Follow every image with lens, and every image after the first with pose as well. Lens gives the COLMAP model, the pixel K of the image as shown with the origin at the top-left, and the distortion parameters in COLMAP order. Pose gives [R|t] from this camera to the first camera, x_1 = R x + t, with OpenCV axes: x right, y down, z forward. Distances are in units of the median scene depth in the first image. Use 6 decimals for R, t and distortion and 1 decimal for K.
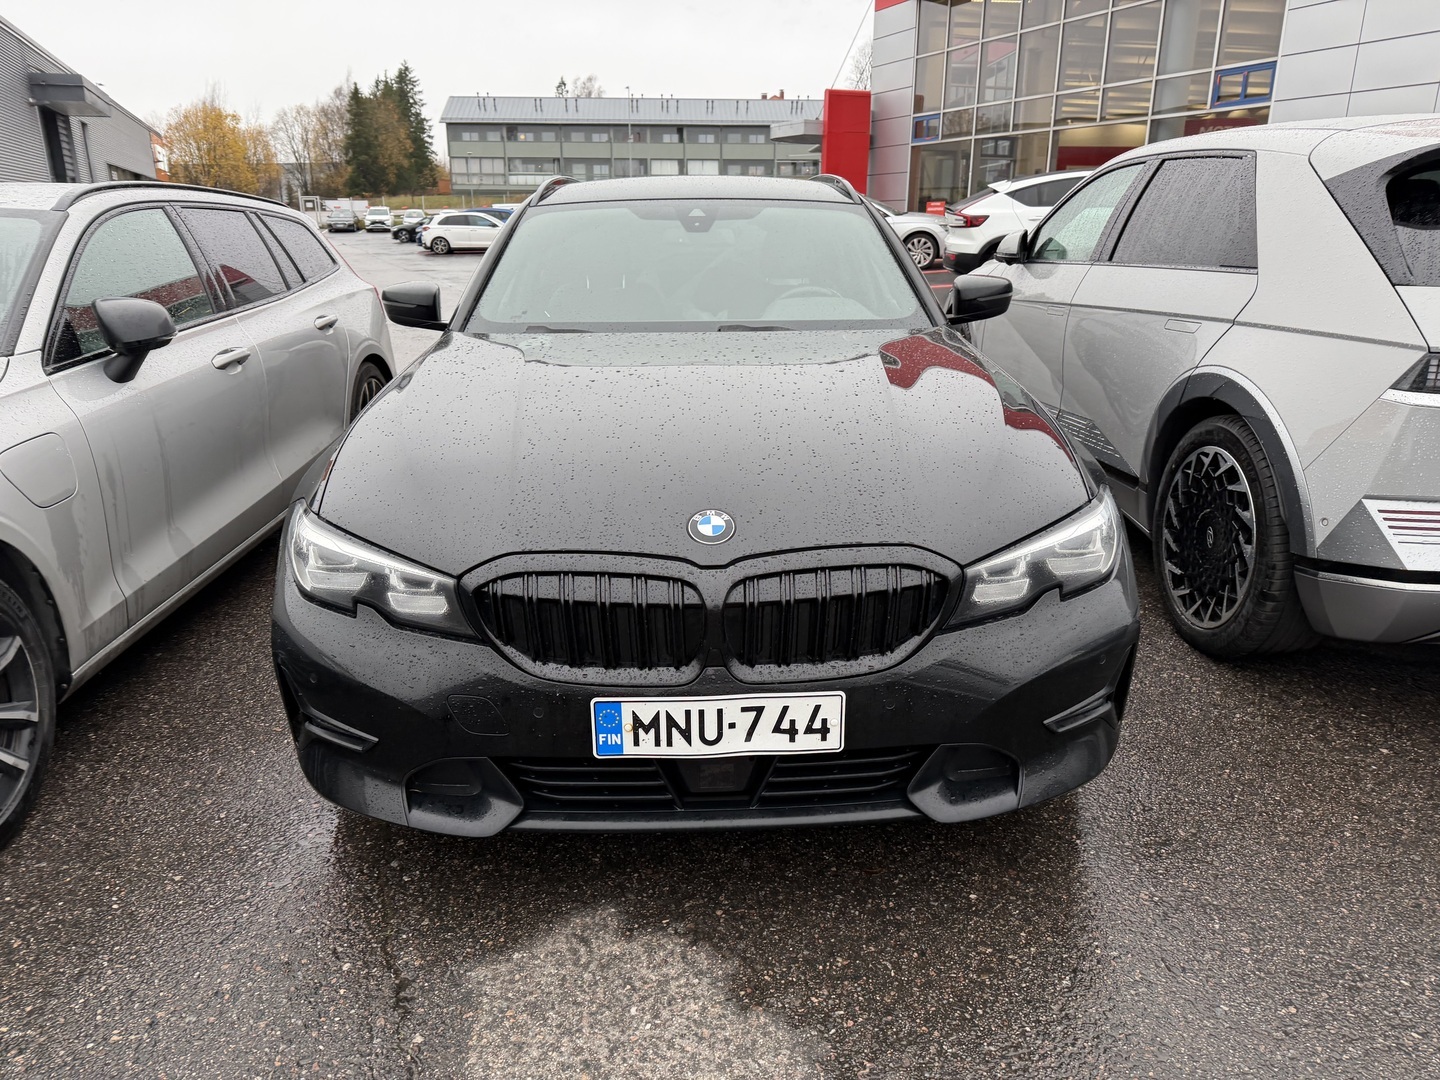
lens RADIAL K [[1047.0, 0, 720.0], [0, 1047.0, 540.0], [0, 0, 1]] dist [0.013450, -0.003094]
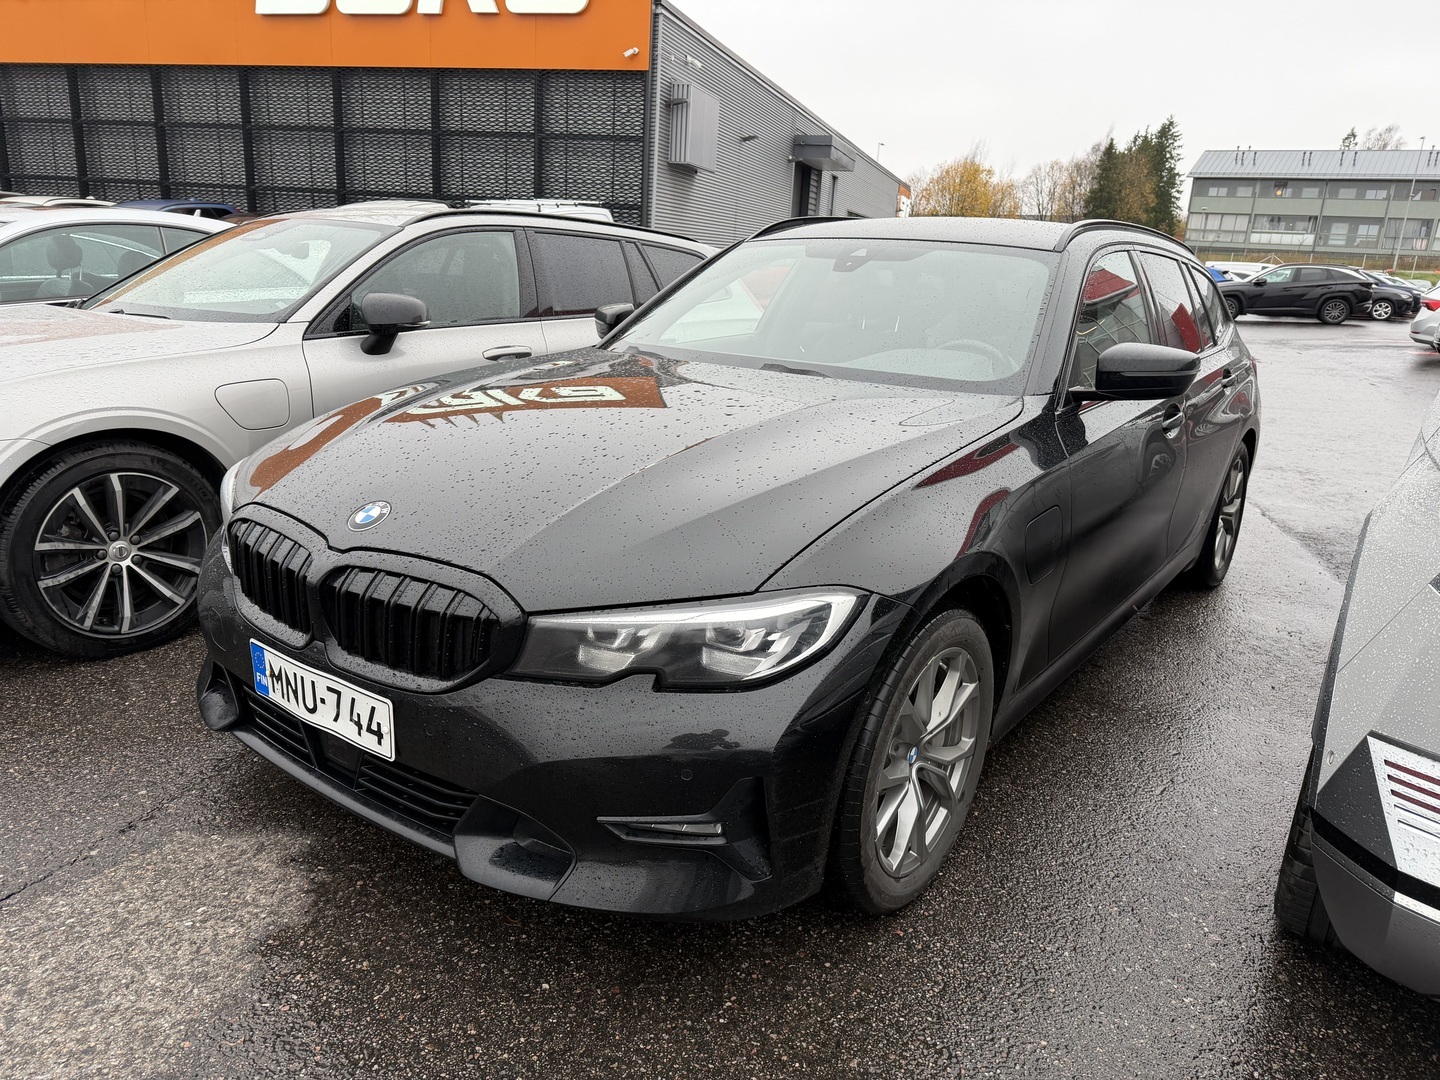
lens RADIAL K [[1033.0, 0, 720.0], [0, 1033.0, 540.0], [0, 0, 1]] dist [0.023175, -0.024903]
pose [[0.776401, 0.213328, -0.593036, 0.652162], [-0.238514, 0.970441, 0.036826, -0.082671], [0.583363, 0.112856, 0.804333, 0.264928]]
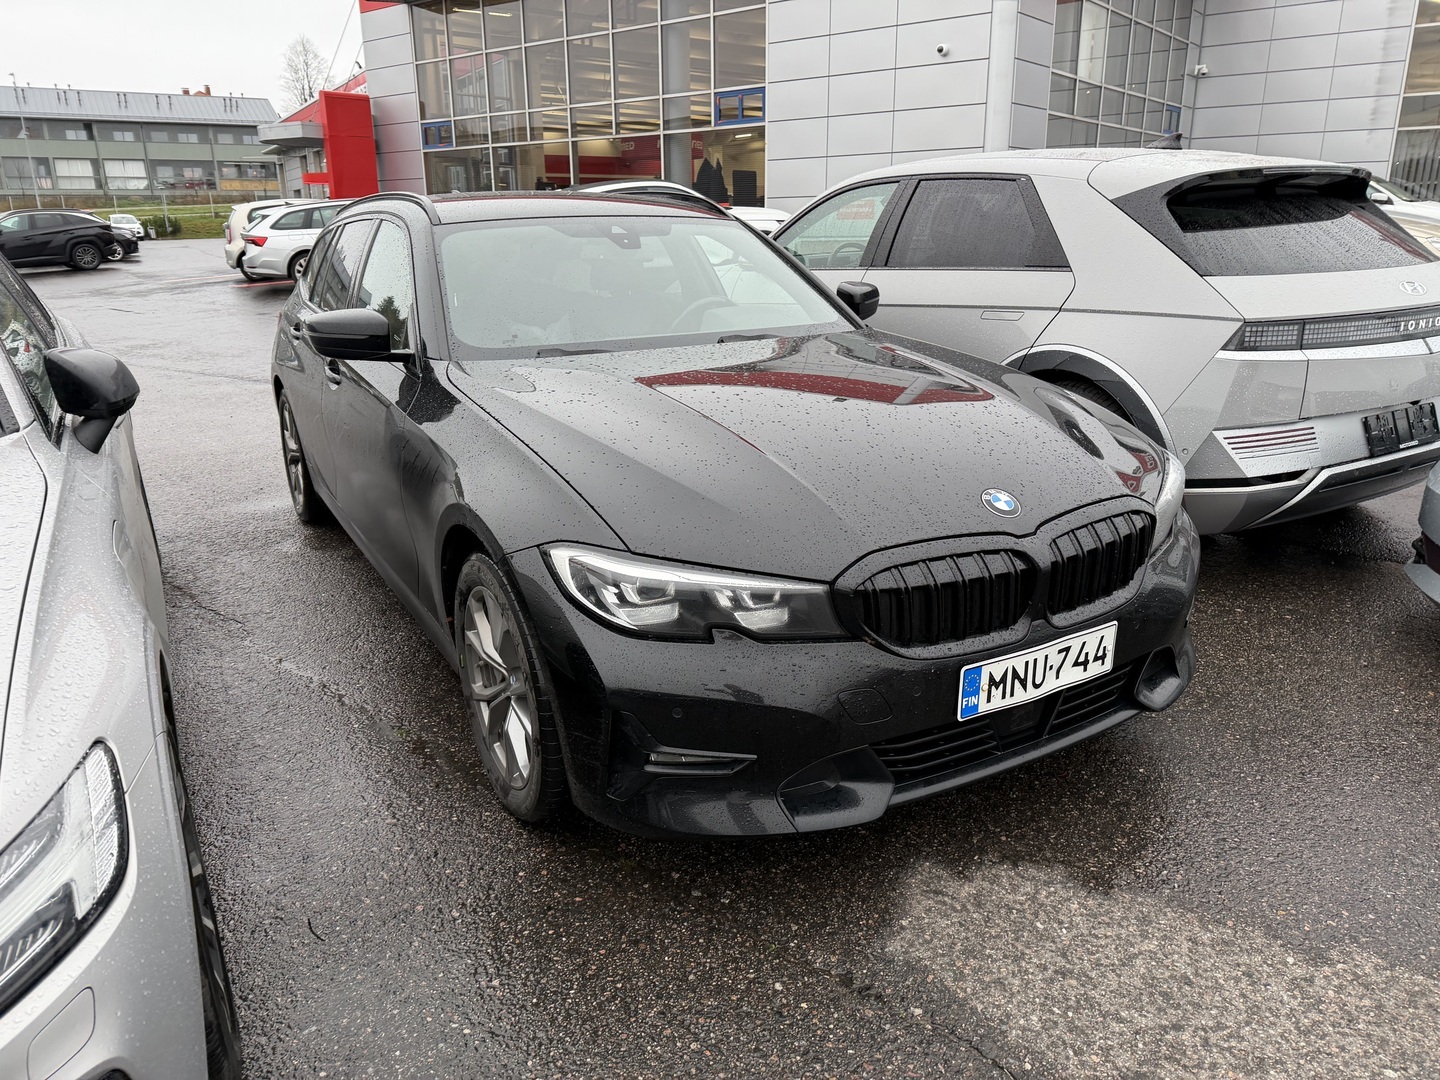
lens RADIAL K [[1033.0, 0, 720.0], [0, 1033.0, 540.0], [0, 0, 1]] dist [0.023175, -0.024903]
pose [[0.878831, -0.149366, 0.453151, -0.584770], [0.149704, 0.988098, 0.035360, -0.042937], [-0.453039, 0.036763, 0.890732, 0.093422]]
